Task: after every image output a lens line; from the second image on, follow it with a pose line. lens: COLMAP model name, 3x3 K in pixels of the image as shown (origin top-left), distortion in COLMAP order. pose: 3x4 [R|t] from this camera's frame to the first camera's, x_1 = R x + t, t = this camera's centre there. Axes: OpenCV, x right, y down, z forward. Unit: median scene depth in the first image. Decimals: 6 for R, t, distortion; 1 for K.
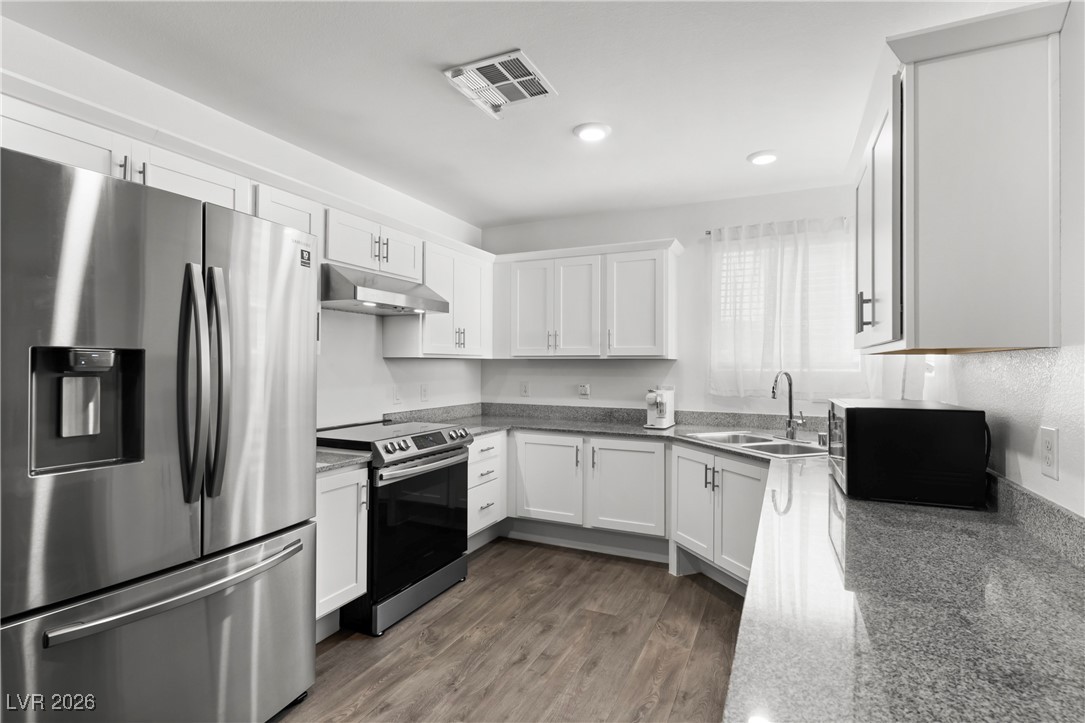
lens RADIAL K [[516.9, 0, 546.4], [0, 516.9, 362.2], [0, 0, 1]] dist [-0.000069, 0.001363]
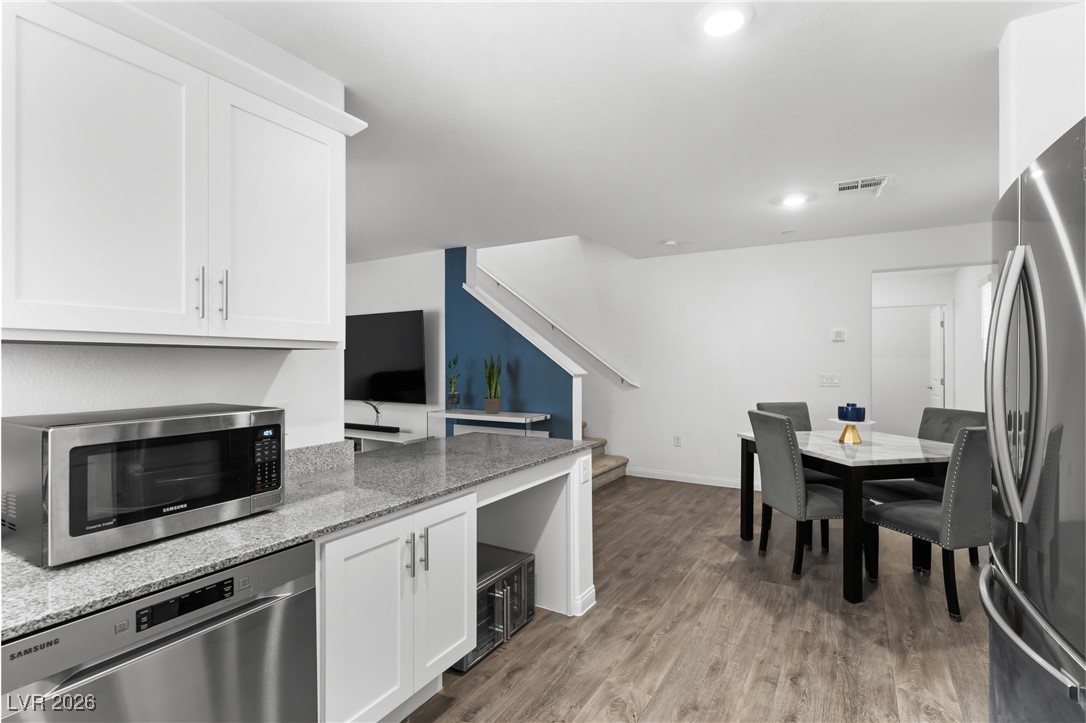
lens RADIAL K [[517.3, 0, 549.4], [0, 517.3, 364.4], [0, 0, 1]] dist [-0.000069, 0.001363]
pose [[-0.995349, -0.013325, 0.095410, 0.219846], [-0.014051, 0.999877, -0.006948, 0.015444], [-0.095305, -0.008256, -0.995414, 1.399758]]
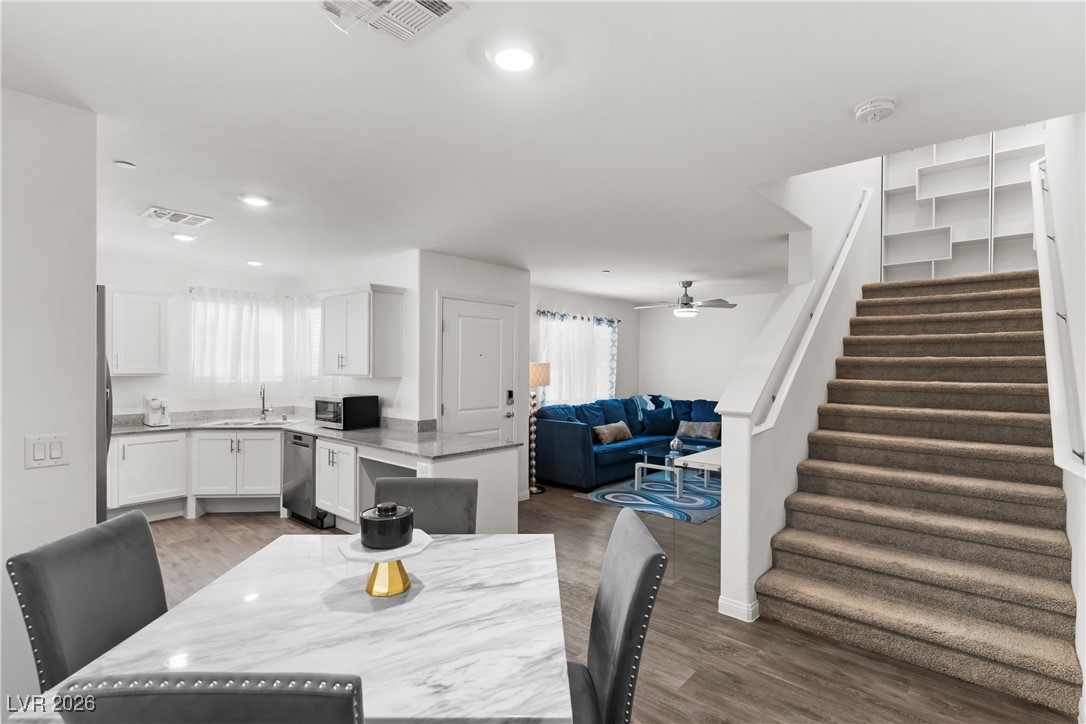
lens RADIAL K [[517.3, 0, 548.2], [0, 517.3, 352.1], [0, 0, 1]] dist [-0.000069, 0.001363]
pose [[0.278610, 0.018242, 0.960231, -0.945128], [-0.006442, 0.999833, -0.017125, -0.062010], [-0.960383, -0.001414, 0.278680, -0.441544]]
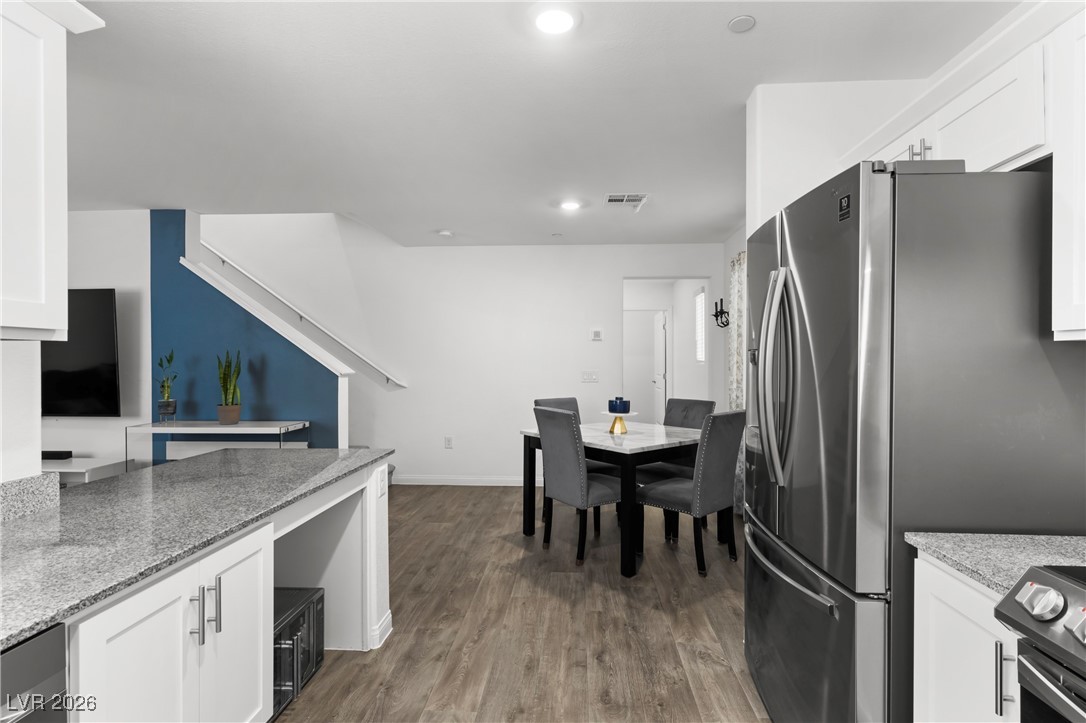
lens RADIAL K [[552.0, 0, 550.2], [0, 552.0, 364.4], [0, 0, 1]] dist [0.001713, 0.001523]
pose [[-0.928314, -0.009246, -0.371681, 0.310795], [-0.006697, 0.999944, -0.008149, 0.016903], [0.371736, -0.005076, -0.928325, 1.382043]]
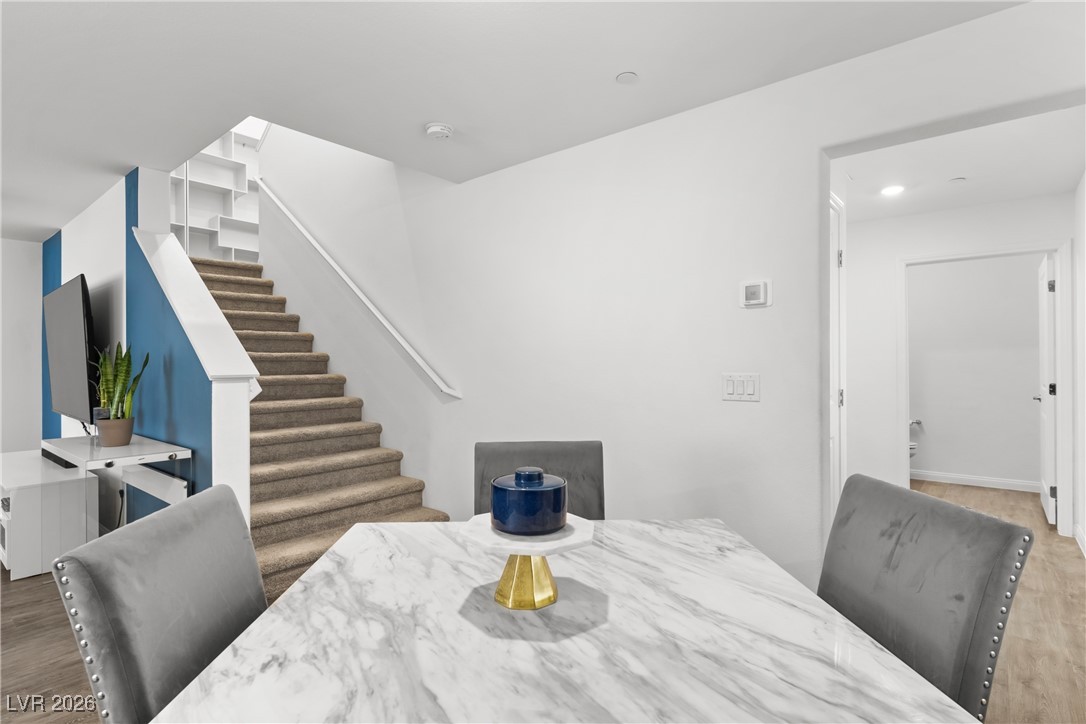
lens RADIAL K [[552.0, 0, 538.7], [0, 552.0, 363.2], [0, 0, 1]] dist [0.001713, 0.001523]
pose [[-0.964992, -0.002683, 0.262265, -0.601265], [-0.003073, 0.999995, -0.001079, 0.011136], [-0.262261, -0.001847, -0.964995, 0.186816]]
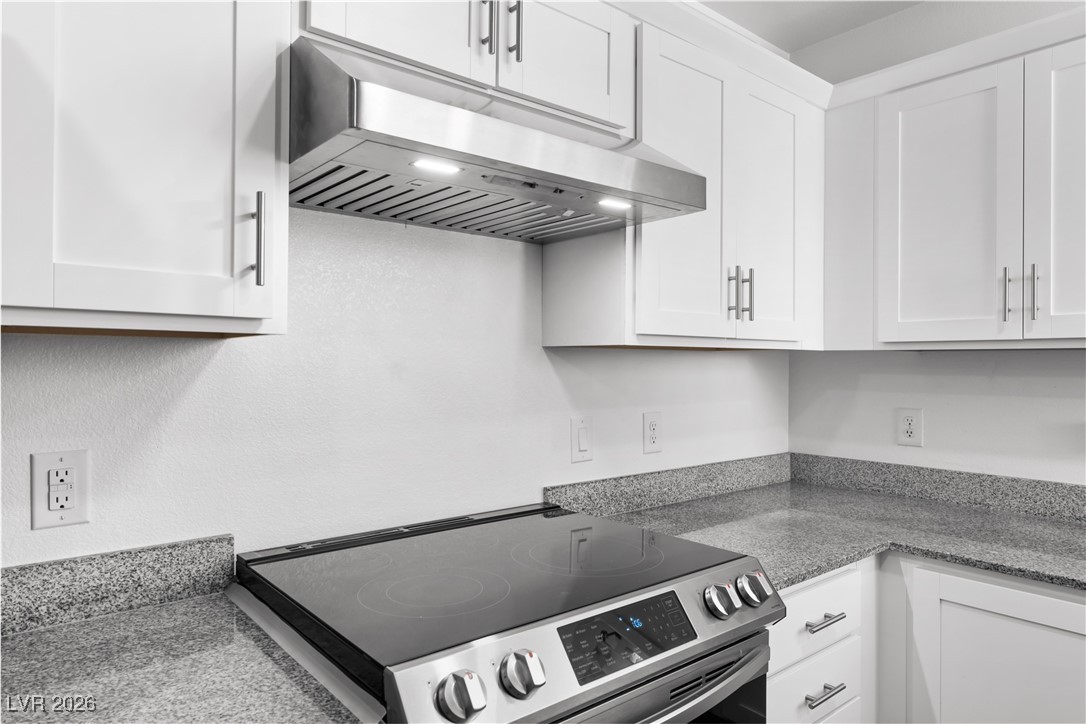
lens RADIAL K [[678.0, 0, 548.9], [0, 678.0, 362.9], [0, 0, 1]] dist [-0.005094, 0.003287]
pose [[0.905729, -0.000493, -0.423857, -0.095595], [0.001514, 0.999997, 0.002072, 0.001861], [0.423854, -0.002518, 0.905727, 0.561926]]
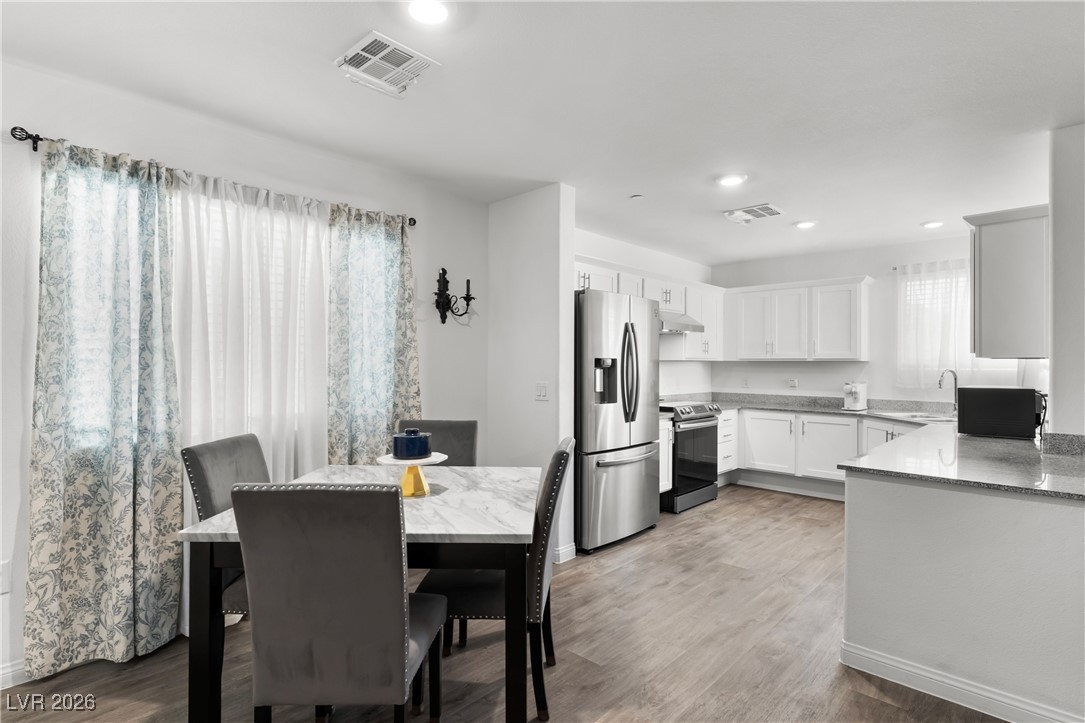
lens RADIAL K [[551.5, 0, 543.5], [0, 551.5, 360.4], [0, 0, 1]] dist [0.001713, 0.001523]
pose [[0.950317, -0.001220, -0.311280, -0.129026], [0.000494, 0.999997, -0.002412, -0.004750], [0.311282, 0.002138, 0.950315, -0.760421]]
